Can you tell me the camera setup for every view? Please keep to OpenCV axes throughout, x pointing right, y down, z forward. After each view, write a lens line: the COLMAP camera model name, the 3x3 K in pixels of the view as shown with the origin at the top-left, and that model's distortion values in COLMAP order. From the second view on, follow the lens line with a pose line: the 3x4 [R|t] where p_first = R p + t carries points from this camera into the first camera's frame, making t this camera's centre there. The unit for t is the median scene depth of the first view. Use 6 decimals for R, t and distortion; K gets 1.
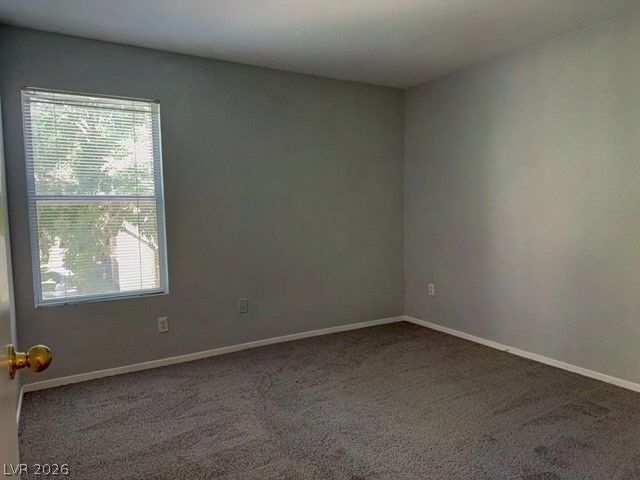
lens RADIAL K [[453.8, 0, 322.1], [0, 453.8, 242.6], [0, 0, 1]] dist [0.055652, -0.082297]
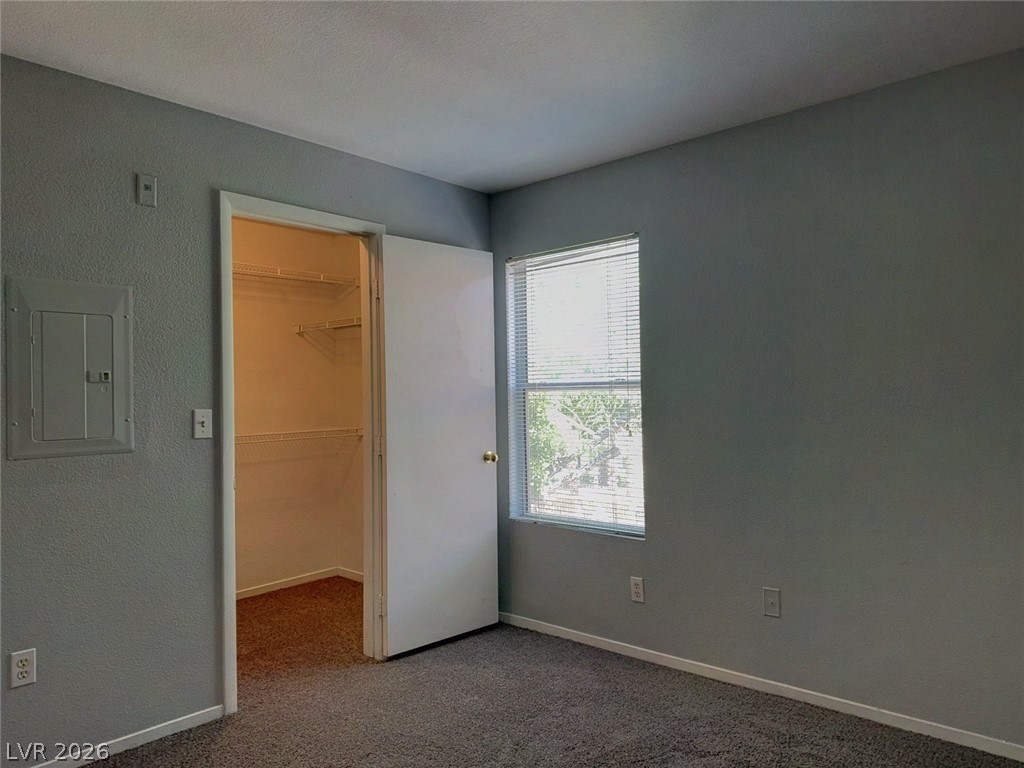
lens RADIAL K [[726.1, 0, 516.1], [0, 726.1, 386.2], [0, 0, 1]] dist [0.055652, -0.082297]
pose [[0.269347, -0.003231, -0.963038, 0.585022], [-0.066634, 0.997535, -0.021984, -0.065012], [0.960735, 0.070093, 0.268468, 0.591592]]
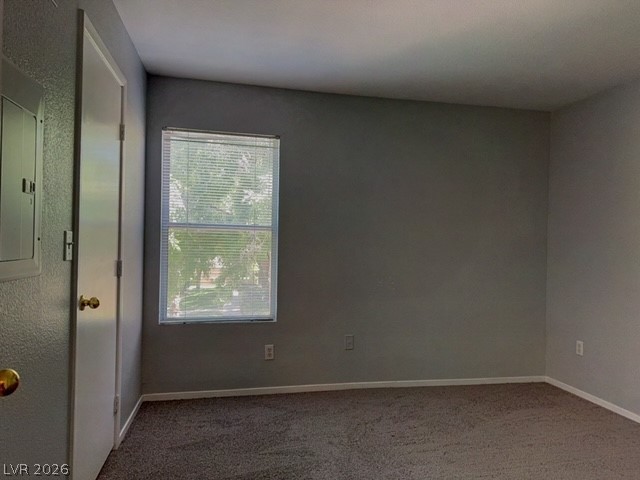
lens RADIAL K [[453.8, 0, 322.3], [0, 453.8, 240.0], [0, 0, 1]] dist [0.055652, -0.082297]
pose [[0.942623, 0.036239, -0.331885, 0.093396], [-0.062409, 0.995695, -0.068533, -0.007618], [0.327973, 0.085314, 0.940827, 0.072074]]
